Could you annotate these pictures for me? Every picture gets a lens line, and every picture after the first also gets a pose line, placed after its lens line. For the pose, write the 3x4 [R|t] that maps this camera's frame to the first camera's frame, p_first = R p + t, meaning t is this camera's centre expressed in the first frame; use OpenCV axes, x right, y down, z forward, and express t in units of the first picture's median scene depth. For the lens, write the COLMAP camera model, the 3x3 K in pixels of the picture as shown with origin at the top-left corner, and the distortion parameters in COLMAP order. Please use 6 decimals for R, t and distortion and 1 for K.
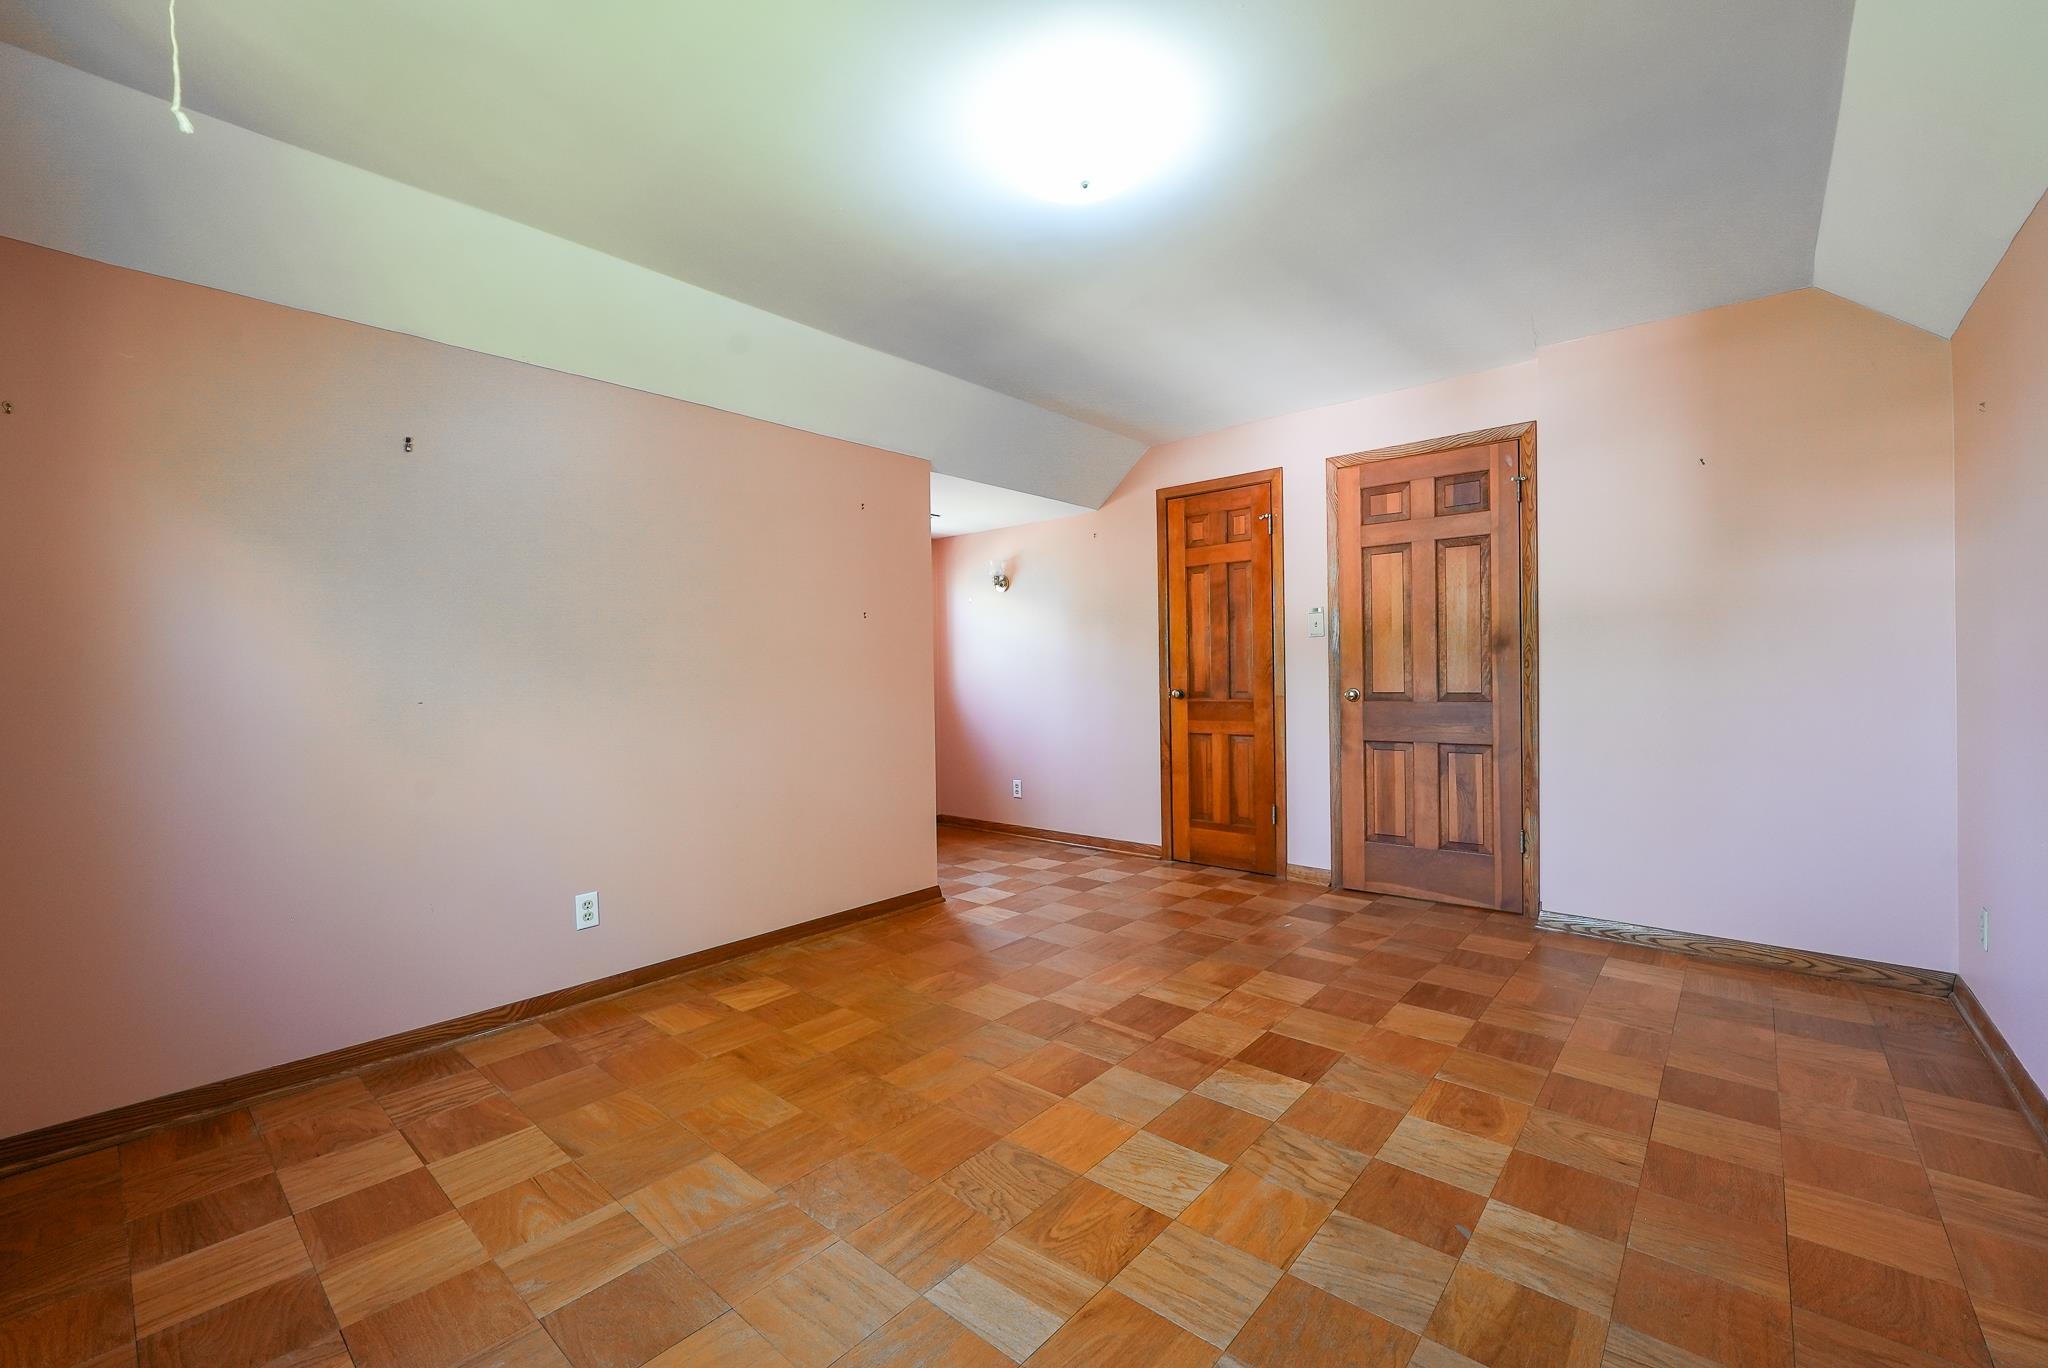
lens RADIAL K [[832.9, 0, 1024.0], [0, 832.9, 684.0], [0, 0, 1]] dist [-0.004138, -0.004489]
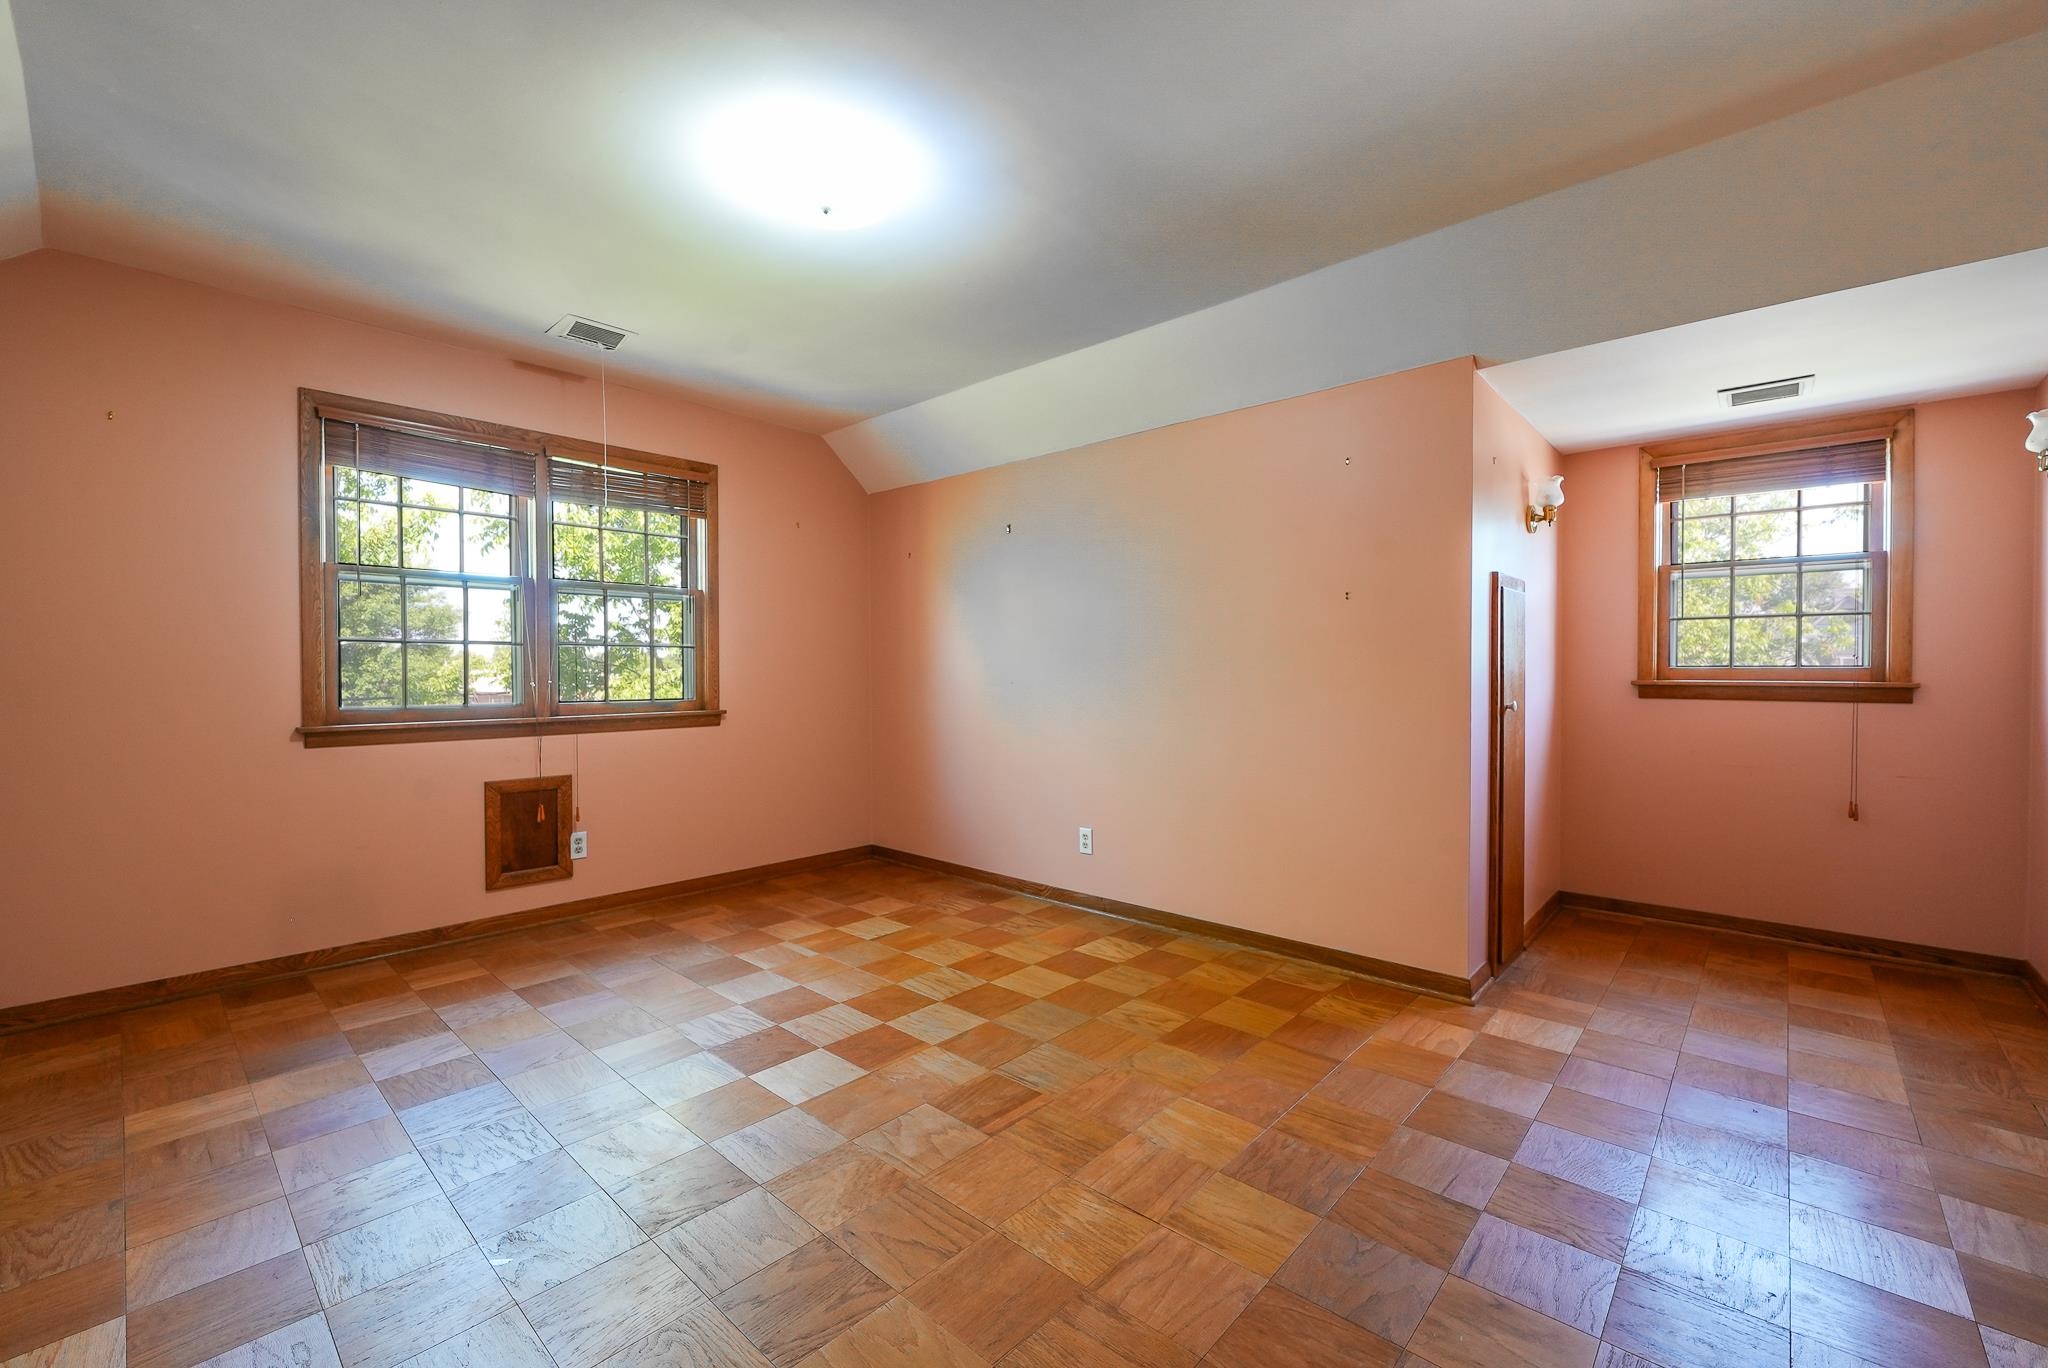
lens RADIAL K [[832.9, 0, 1024.0], [0, 832.9, 684.0], [0, 0, 1]] dist [-0.004138, -0.004489]
pose [[-0.013602, 0.027850, -0.999520, 0.927337], [-0.018265, 0.999438, 0.028097, -0.019917], [0.999741, 0.018638, -0.013086, 1.035464]]
